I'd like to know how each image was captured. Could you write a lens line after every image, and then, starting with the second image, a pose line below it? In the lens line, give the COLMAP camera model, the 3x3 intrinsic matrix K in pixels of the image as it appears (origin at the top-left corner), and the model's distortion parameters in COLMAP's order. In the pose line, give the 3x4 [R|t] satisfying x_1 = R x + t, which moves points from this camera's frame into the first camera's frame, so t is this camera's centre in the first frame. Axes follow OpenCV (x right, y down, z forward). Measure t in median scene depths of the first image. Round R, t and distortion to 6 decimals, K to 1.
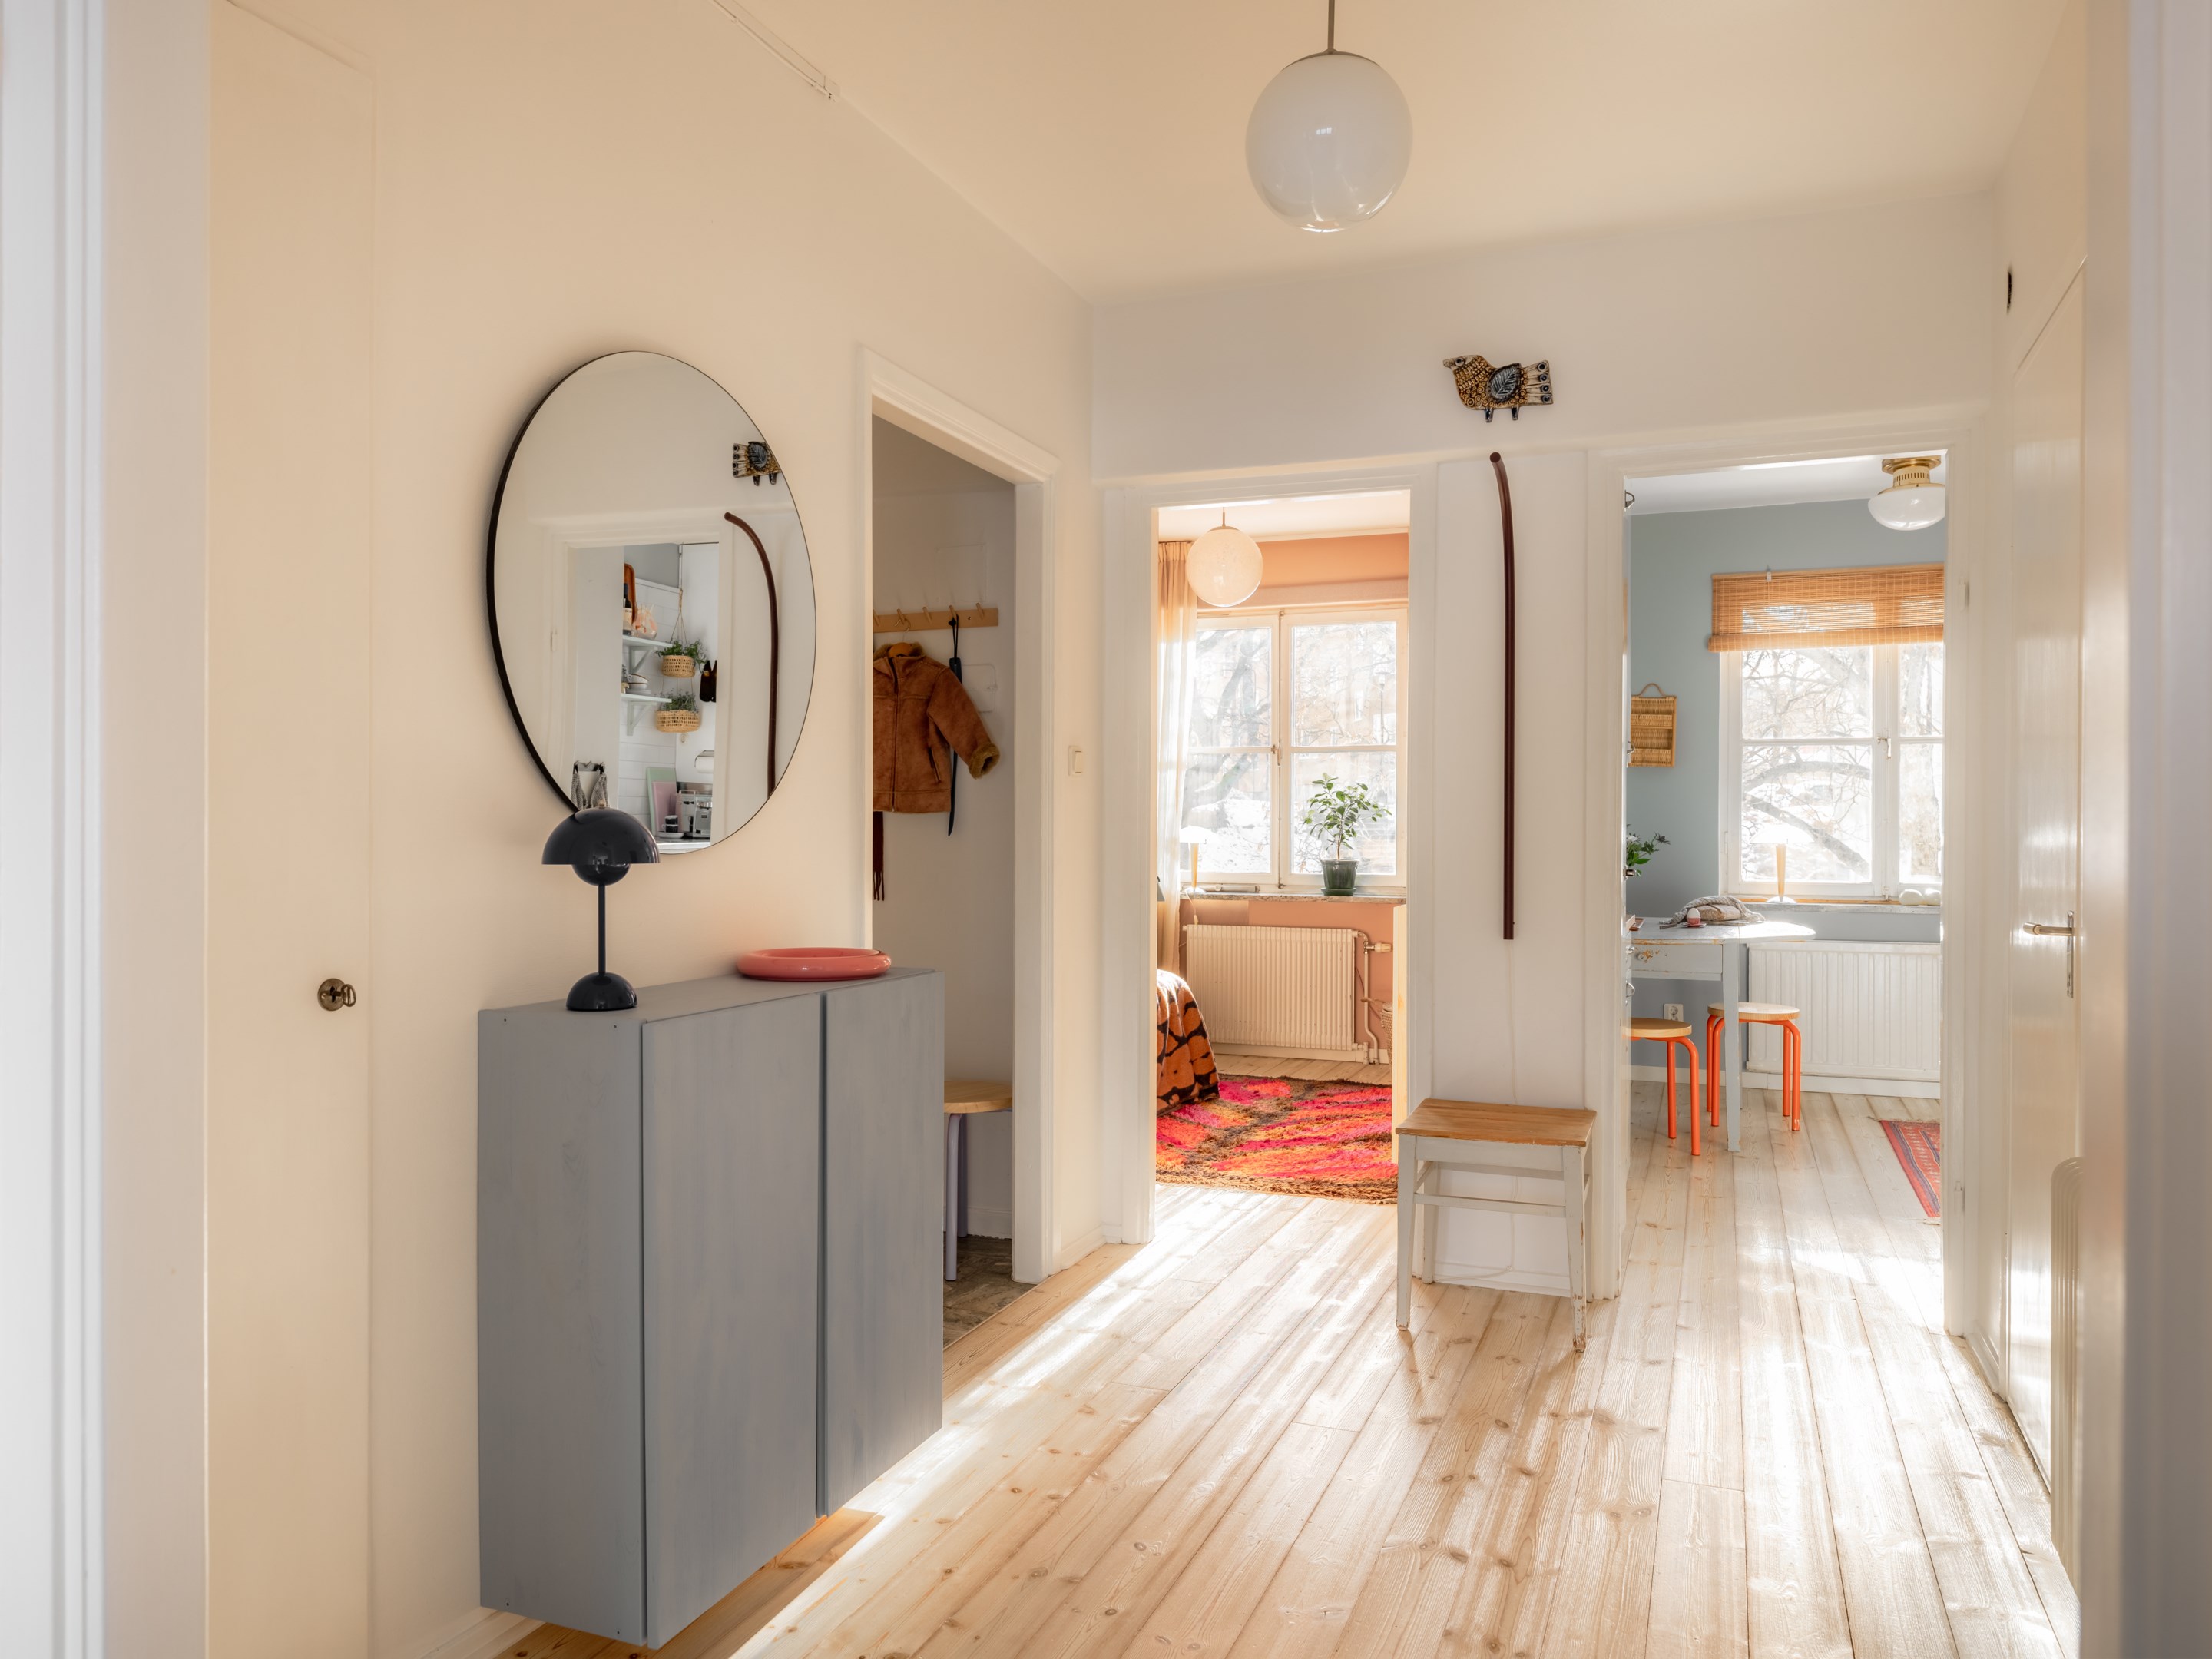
lens RADIAL K [[1518.9, 0, 1105.0], [0, 1518.9, 834.4], [0, 0, 1]] dist [0.000507, -0.000769]
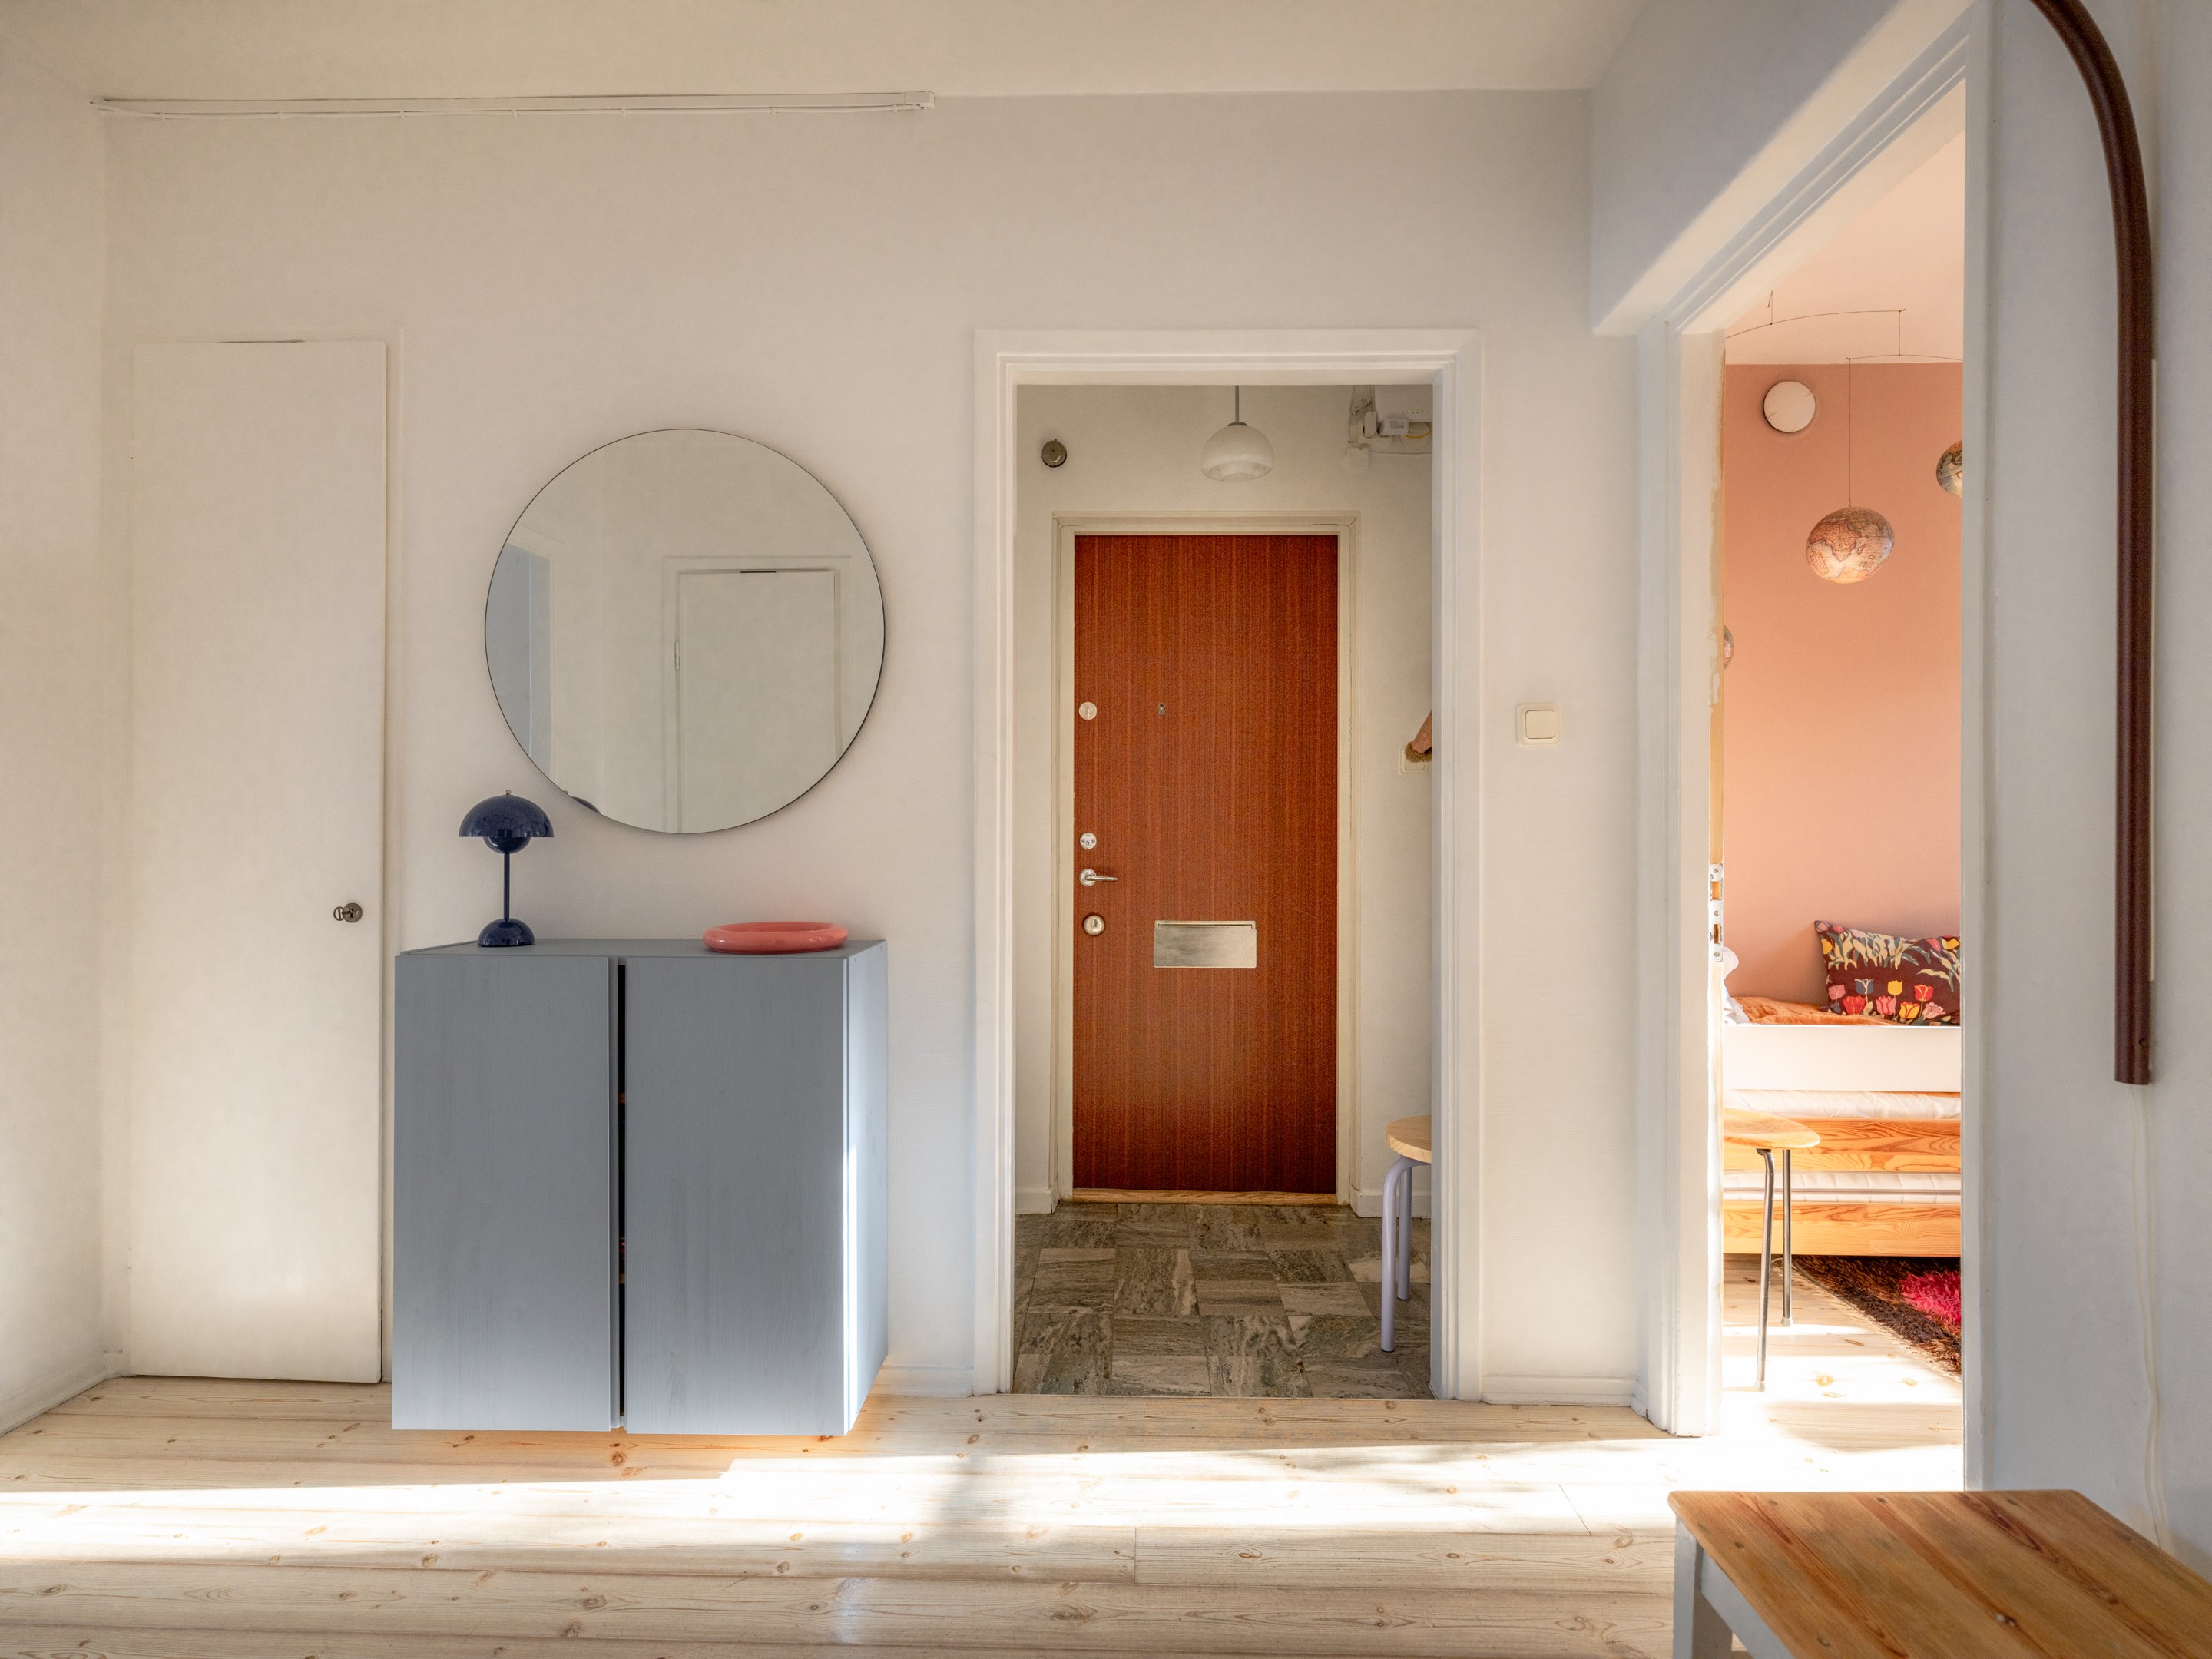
lens RADIAL K [[1086.4, 0, 1102.0], [0, 1086.4, 833.6], [0, 0, 1]] dist [-0.002242, 0.000196]
pose [[0.350654, 0.000868, -0.936505, 0.229501], [-0.006270, 0.999979, -0.001421, 0.004481], [0.936484, 0.006370, 0.350652, 0.355742]]
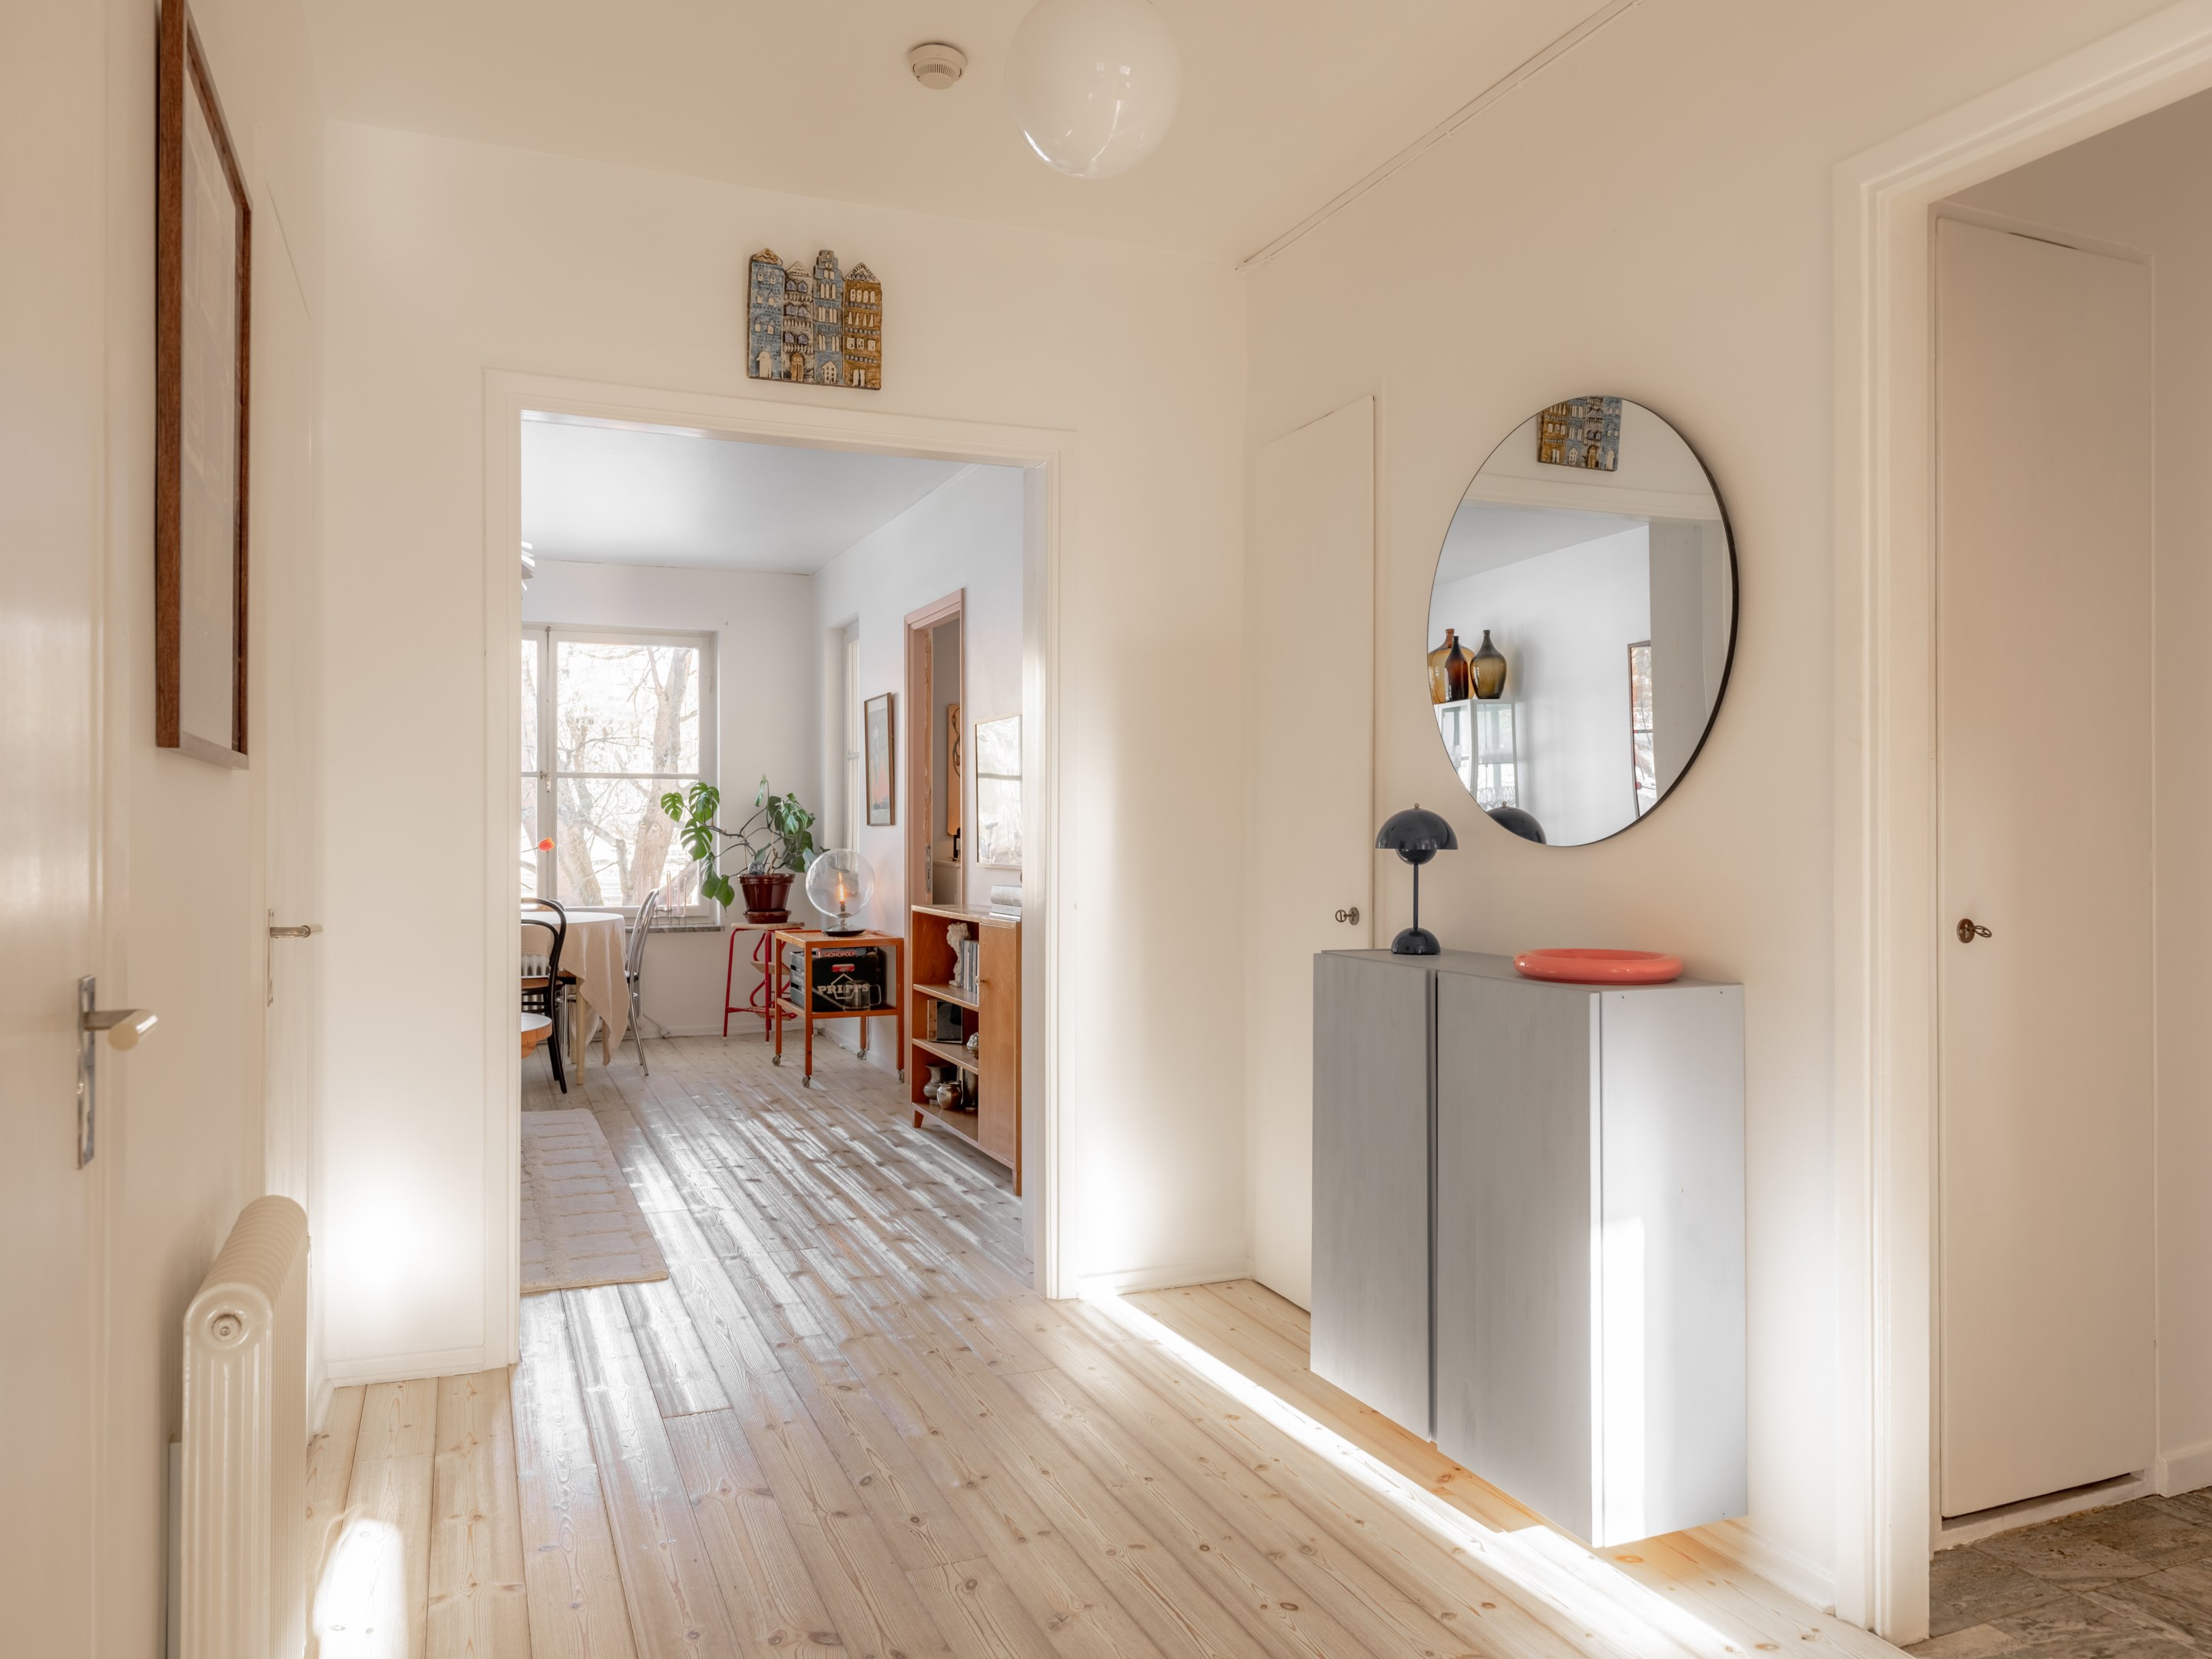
lens RADIAL K [[1480.9, 0, 1101.8], [0, 1480.9, 814.9], [0, 0, 1]] dist [-0.001313, 0.004312]
pose [[-0.699998, -0.007154, -0.714109, 0.255882], [-0.002082, 0.999966, -0.007977, -0.000061], [0.714142, -0.004097, -0.699989, 0.535647]]
